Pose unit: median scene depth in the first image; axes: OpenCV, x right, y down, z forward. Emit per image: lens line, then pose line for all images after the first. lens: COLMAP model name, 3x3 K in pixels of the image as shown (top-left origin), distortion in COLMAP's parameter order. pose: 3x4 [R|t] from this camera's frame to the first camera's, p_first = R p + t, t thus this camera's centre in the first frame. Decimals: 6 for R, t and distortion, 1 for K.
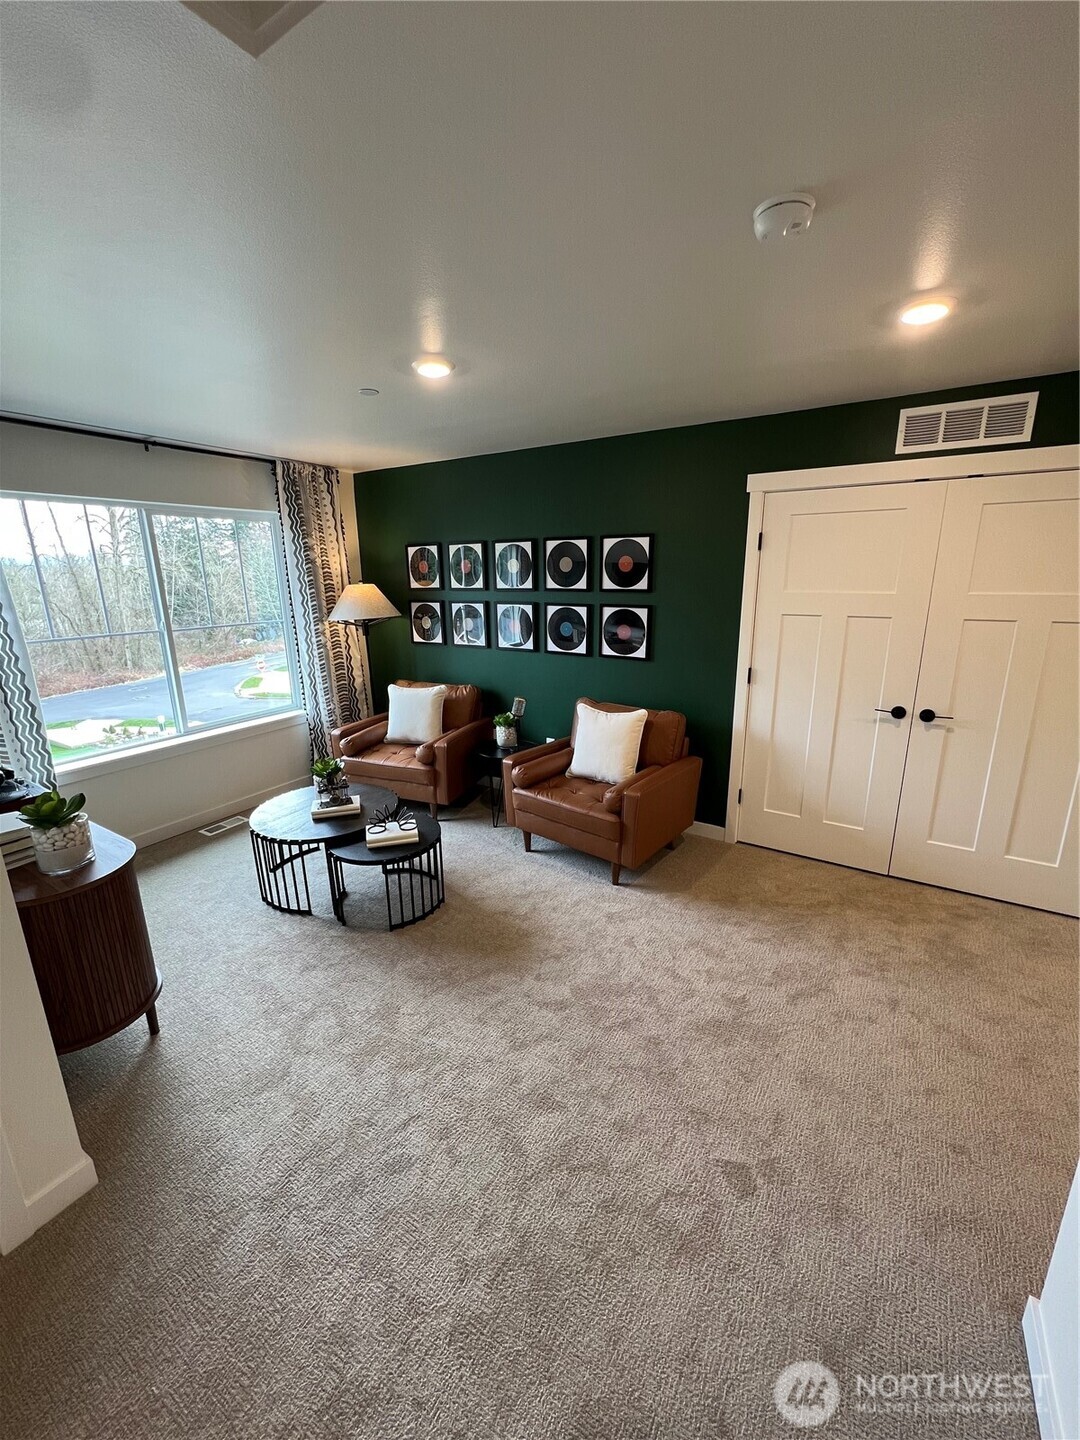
lens RADIAL K [[572.7, 0, 540.0], [0, 572.7, 720.0], [0, 0, 1]] dist [0.000690, 0.000075]
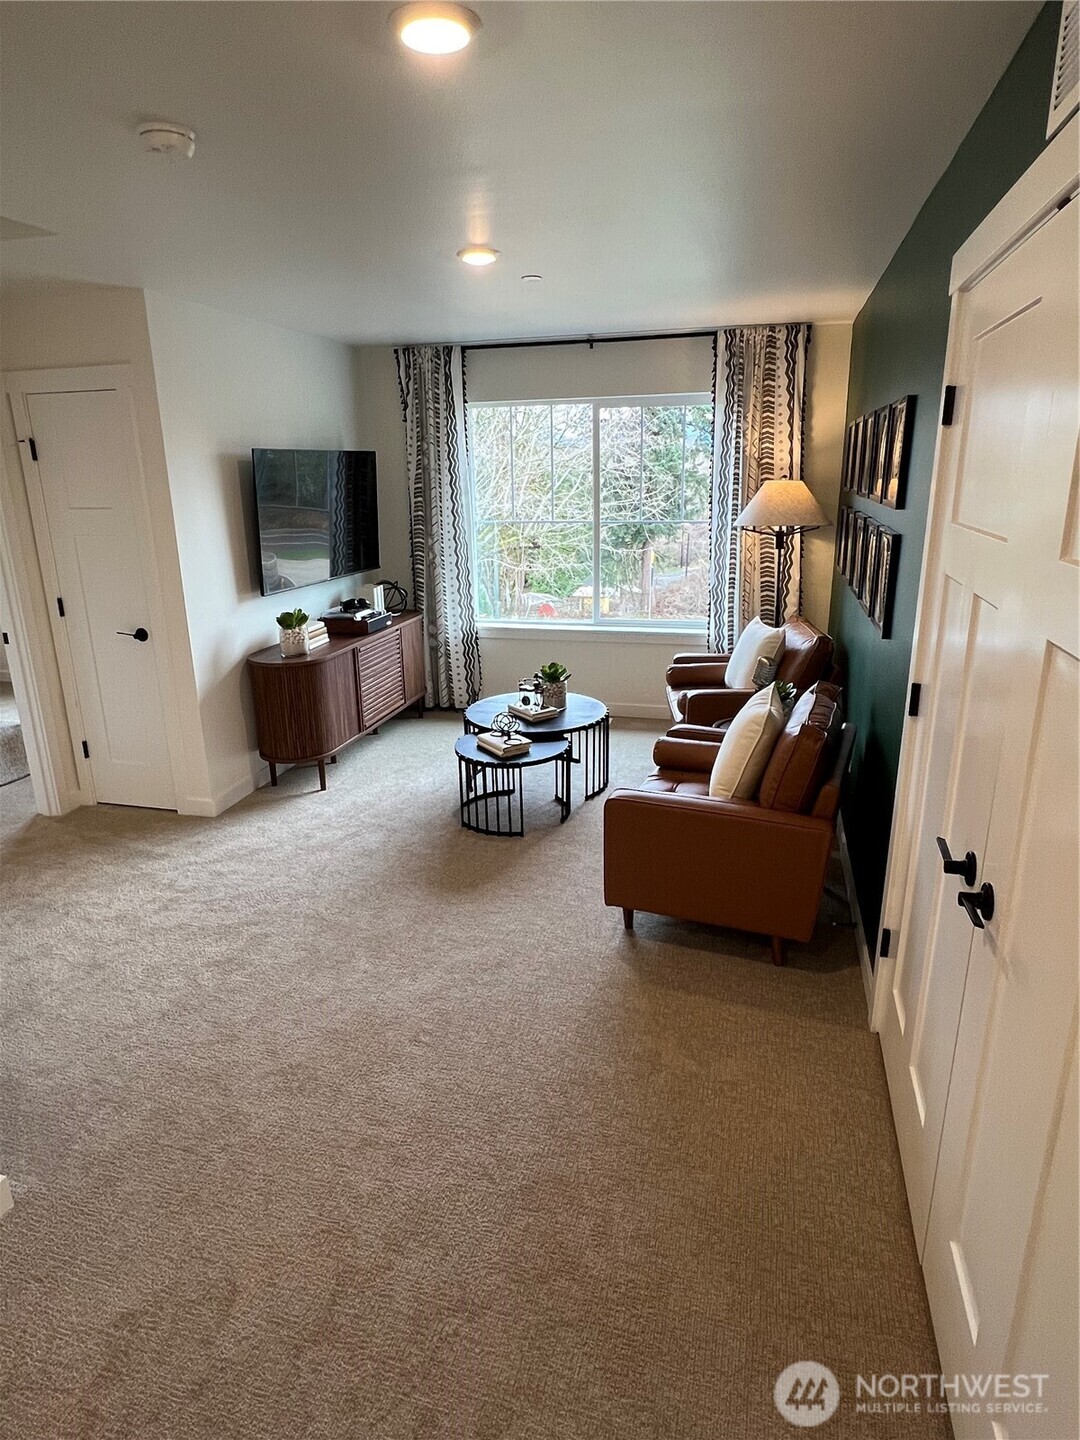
lens RADIAL K [[851.2, 0, 540.0], [0, 851.2, 720.0], [0, 0, 1]] dist [-0.005758, -0.001866]
pose [[0.297014, 0.282021, -0.912276, 0.765934], [-0.225686, 0.949054, 0.219913, -0.122830], [0.927819, 0.140571, 0.345531, 0.398605]]
